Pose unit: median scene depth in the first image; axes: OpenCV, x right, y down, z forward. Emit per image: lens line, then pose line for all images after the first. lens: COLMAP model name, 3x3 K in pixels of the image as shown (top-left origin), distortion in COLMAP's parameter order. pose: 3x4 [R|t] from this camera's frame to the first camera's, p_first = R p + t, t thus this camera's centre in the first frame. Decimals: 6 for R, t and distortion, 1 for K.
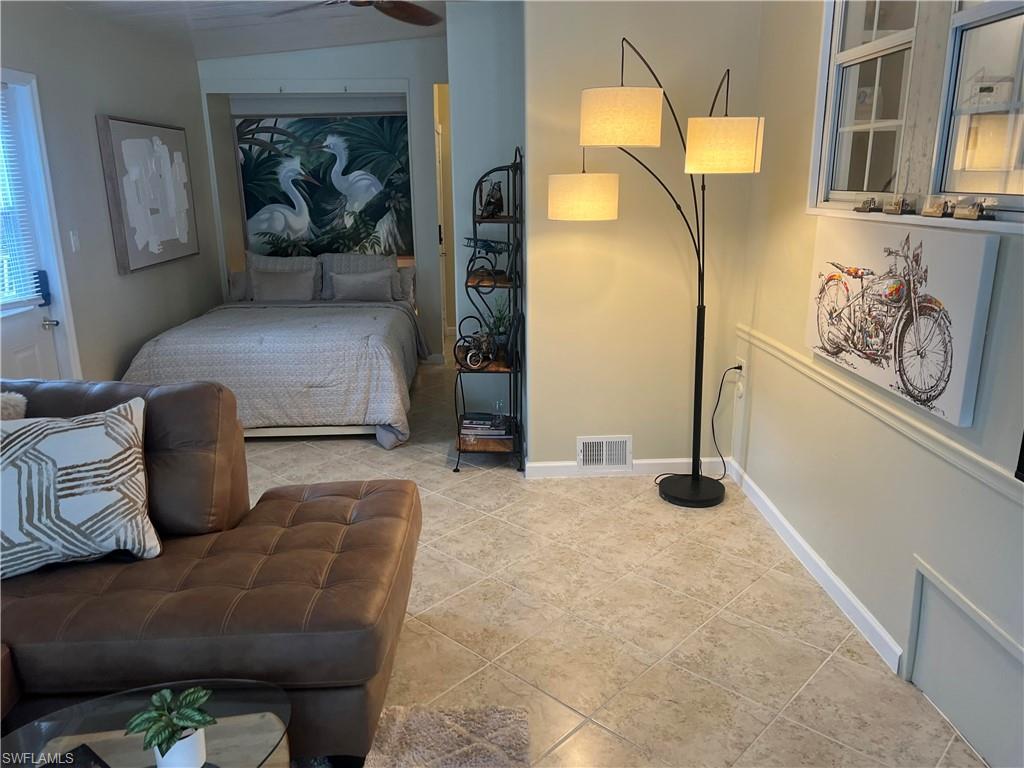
lens RADIAL K [[772.0, 0, 501.9], [0, 772.0, 390.3], [0, 0, 1]] dist [0.056293, -0.058928]
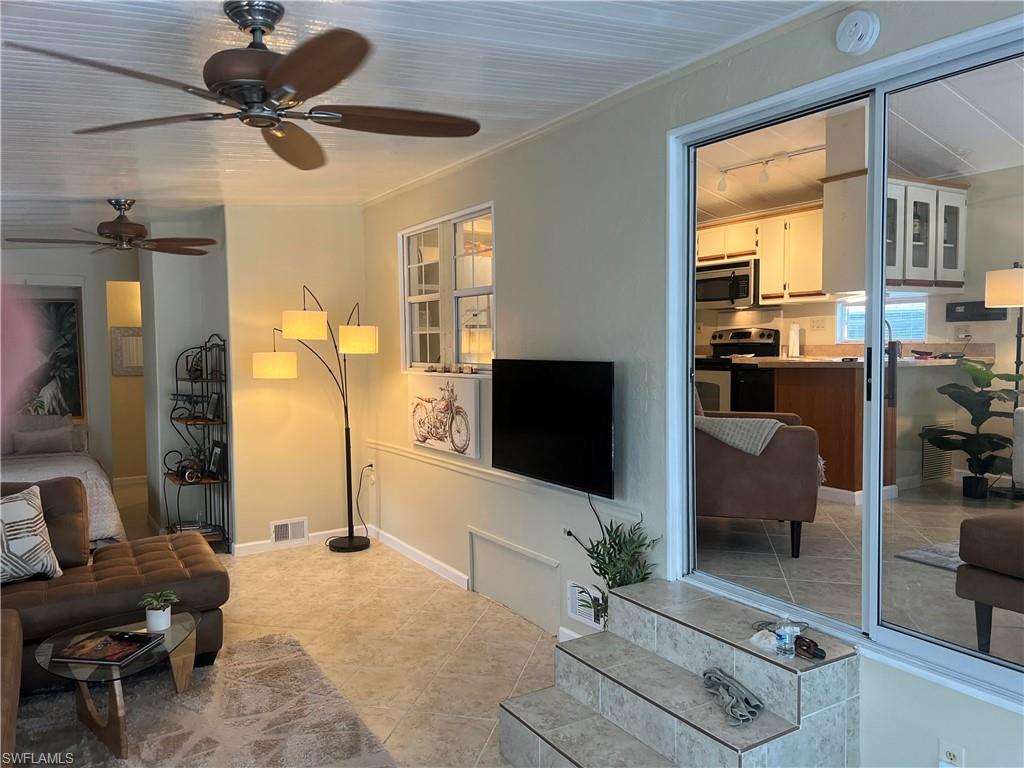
lens RADIAL K [[772.0, 0, 514.5], [0, 772.0, 384.0], [0, 0, 1]] dist [0.056293, -0.058928]
pose [[0.861077, -0.018214, 0.508148, -0.291545], [0.129783, 0.974130, -0.185007, 0.160775], [-0.491633, 0.225254, 0.841165, -0.631196]]
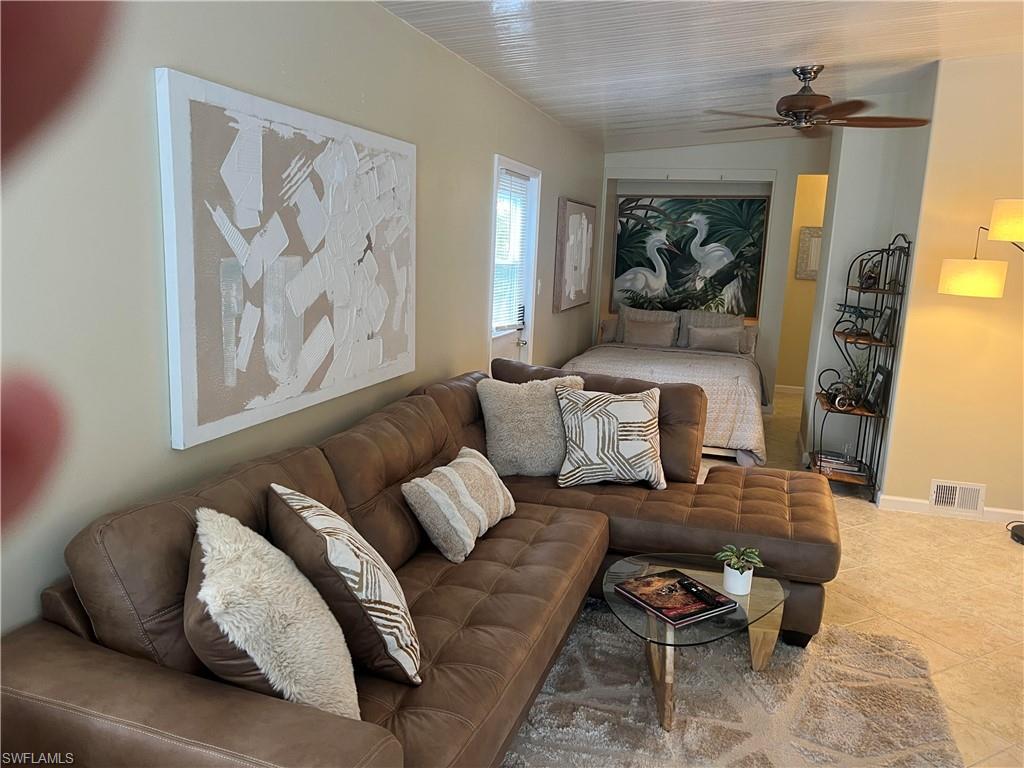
lens RADIAL K [[772.0, 0, 509.2], [0, 772.0, 388.9], [0, 0, 1]] dist [0.056293, -0.058928]
pose [[0.945229, 0.112229, -0.306506, -0.184289], [-0.137167, 0.988668, -0.060998, 0.098337], [0.296187, 0.099699, 0.949912, -0.369410]]
